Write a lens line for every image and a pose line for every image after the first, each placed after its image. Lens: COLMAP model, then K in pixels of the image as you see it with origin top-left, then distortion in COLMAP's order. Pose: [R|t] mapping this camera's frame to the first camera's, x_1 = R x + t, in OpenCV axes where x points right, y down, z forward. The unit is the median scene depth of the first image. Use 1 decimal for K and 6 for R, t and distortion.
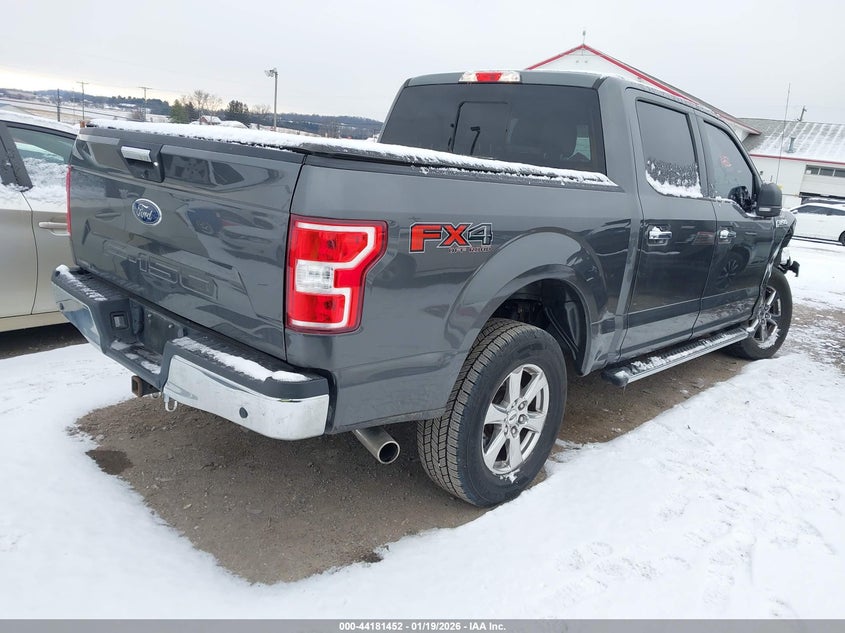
lens RADIAL K [[662.6, 0, 422.5], [0, 662.6, 316.5], [0, 0, 1]] dist [0.045444, 0.000062]
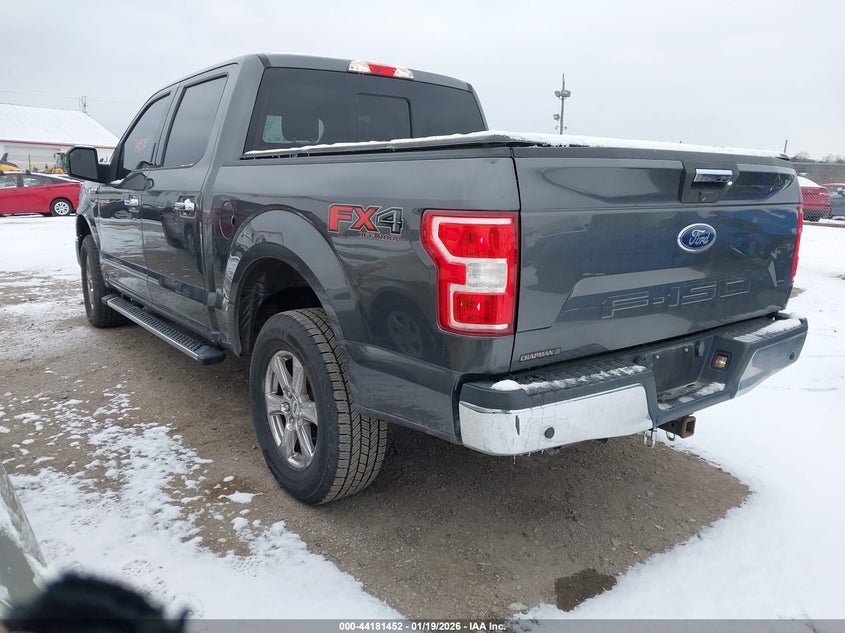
lens RADIAL K [[651.5, 0, 422.5], [0, 651.5, 316.5], [0, 0, 1]] dist [0.001348, 0.001125]
pose [[0.159020, -0.293018, 0.942790, -1.050666], [0.228038, 0.940020, 0.253694, -0.285807], [-0.960579, 0.174650, 0.216302, 0.921795]]
